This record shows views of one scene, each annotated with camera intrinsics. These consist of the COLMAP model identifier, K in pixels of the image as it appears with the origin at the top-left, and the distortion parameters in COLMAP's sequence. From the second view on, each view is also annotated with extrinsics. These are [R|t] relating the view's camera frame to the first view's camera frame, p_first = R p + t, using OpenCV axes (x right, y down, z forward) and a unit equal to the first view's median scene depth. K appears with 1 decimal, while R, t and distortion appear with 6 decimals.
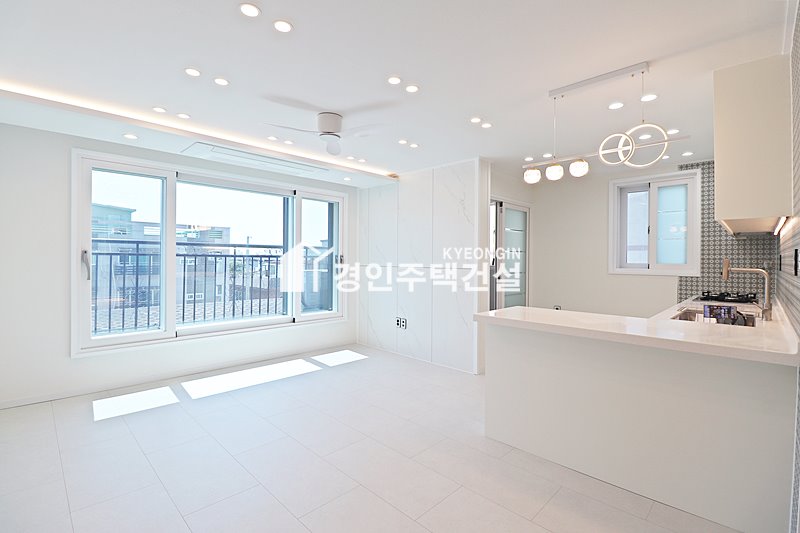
lens RADIAL K [[371.0, 0, 402.8], [0, 371.0, 259.8], [0, 0, 1]] dist [-0.003533, -0.011202]
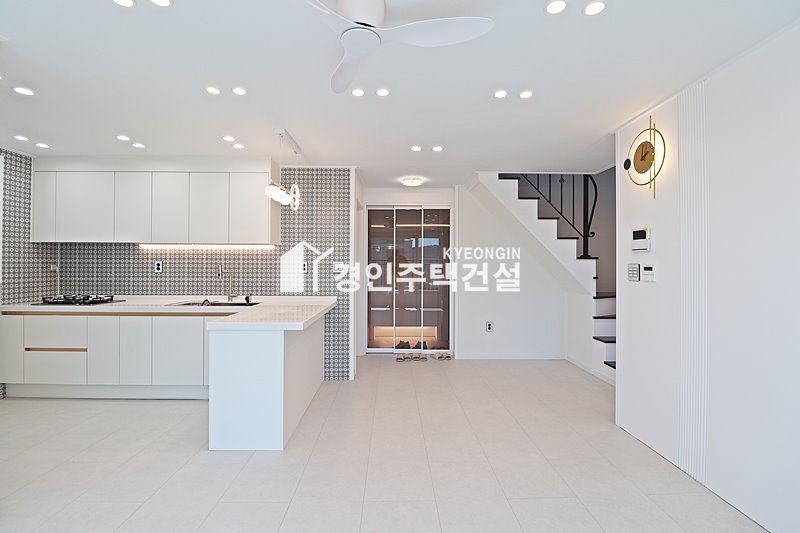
lens RADIAL K [[371.0, 0, 402.8], [0, 371.0, 264.2], [0, 0, 1]] dist [-0.003533, -0.011202]
pose [[-0.717396, -0.009178, 0.696605, -0.430599], [-0.009203, 0.999951, 0.003697, -0.010216], [-0.696605, -0.003759, -0.717445, 0.938334]]
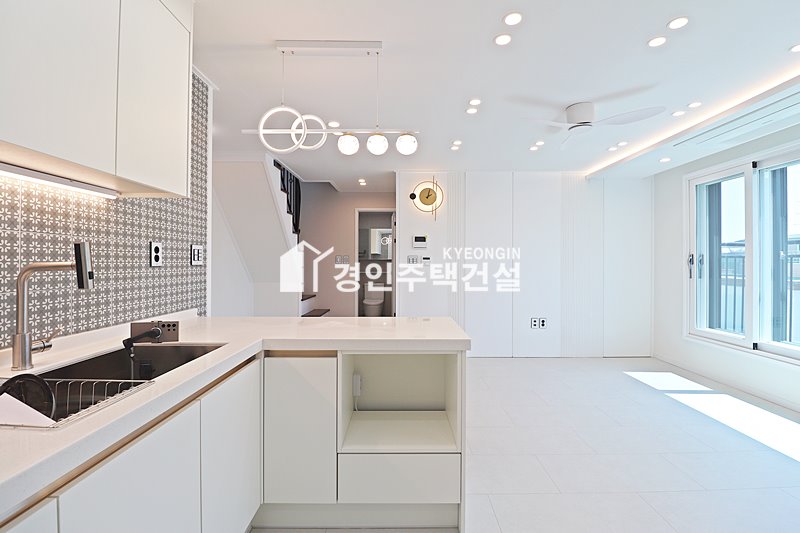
lens RADIAL K [[371.0, 0, 401.0], [0, 371.0, 263.8], [0, 0, 1]] dist [-0.003533, -0.011202]
pose [[-0.713242, -0.007626, -0.700876, 0.547331], [-0.009061, 0.999958, -0.001659, 0.013597], [0.700859, 0.005167, -0.713281, 0.950557]]
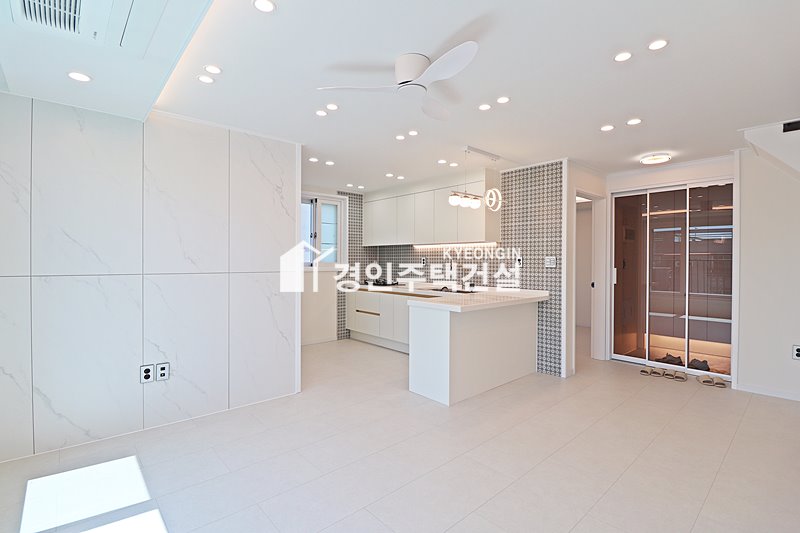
lens RADIAL K [[371.0, 0, 398.2], [0, 371.0, 263.0], [0, 0, 1]] dist [-0.003533, -0.011202]
pose [[0.068307, -0.014523, 0.997559, -0.633950], [-0.002788, 0.999887, 0.014748, -0.007723], [-0.997660, -0.003789, 0.068259, 0.688015]]
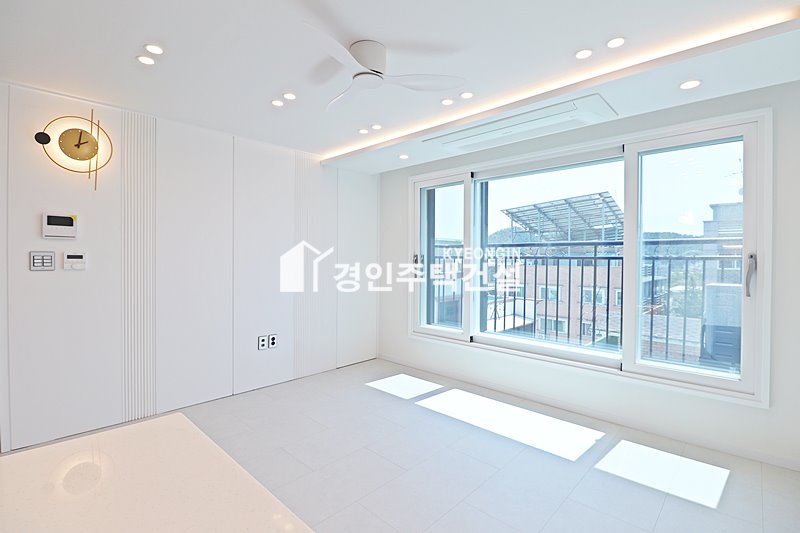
lens RADIAL K [[371.0, 0, 402.9], [0, 371.0, 261.6], [0, 0, 1]] dist [-0.003533, -0.011202]
pose [[0.020845, -0.001627, -0.999781, 0.328914], [-0.006807, 0.999975, -0.001770, 0.000548], [0.999760, 0.006842, 0.020834, 0.737533]]
